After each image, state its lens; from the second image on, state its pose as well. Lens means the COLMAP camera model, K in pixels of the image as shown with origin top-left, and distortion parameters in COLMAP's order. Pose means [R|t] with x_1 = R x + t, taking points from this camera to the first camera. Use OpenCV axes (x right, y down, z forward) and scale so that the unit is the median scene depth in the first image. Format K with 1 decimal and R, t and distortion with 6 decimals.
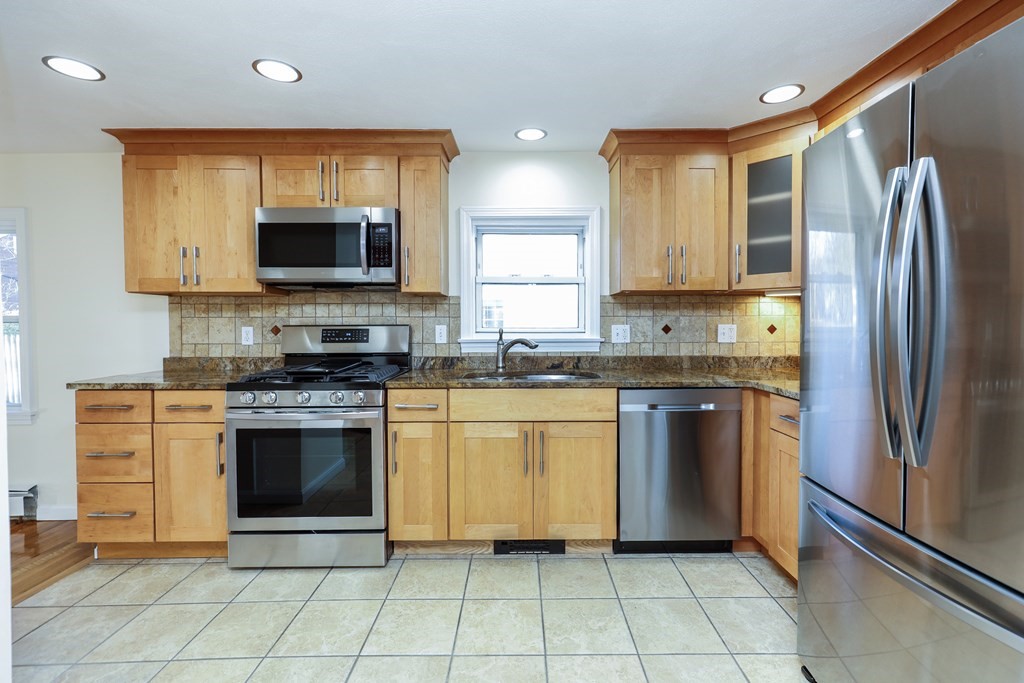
lens RADIAL K [[461.8, 0, 521.2], [0, 461.8, 333.2], [0, 0, 1]] dist [0.000562, 0.000930]
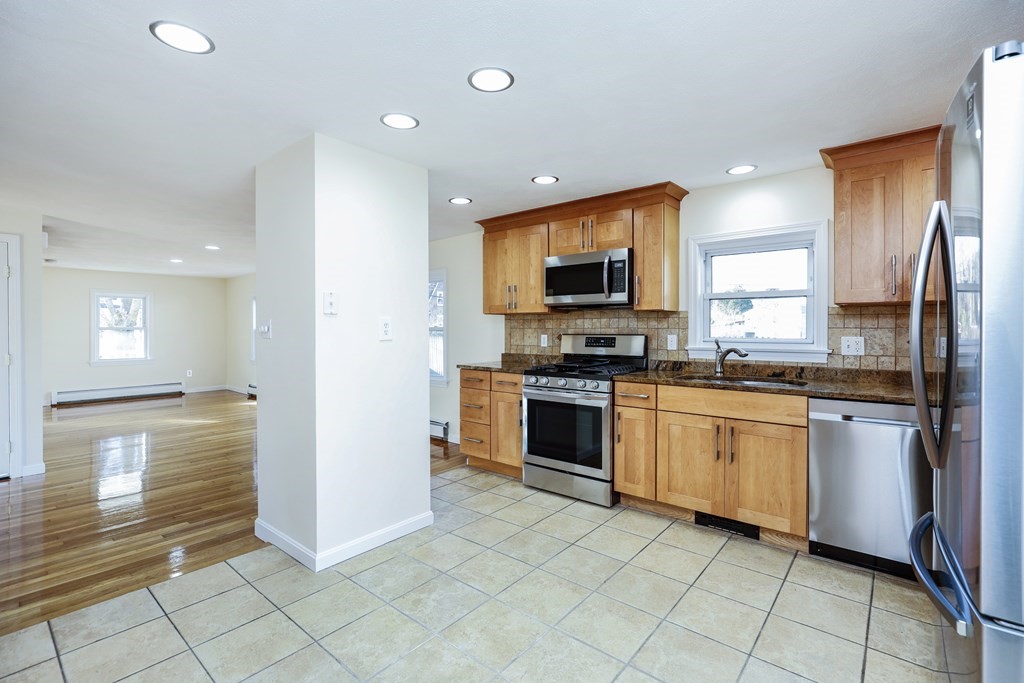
lens RADIAL K [[464.0, 0, 515.8], [0, 464.0, 330.7], [0, 0, 1]] dist [-0.002595, 0.000016]
pose [[0.766721, 0.005377, -0.641958, 0.337184], [-0.015942, 0.999816, -0.010667, -0.010366], [0.641782, 0.018413, 0.766666, -0.236788]]
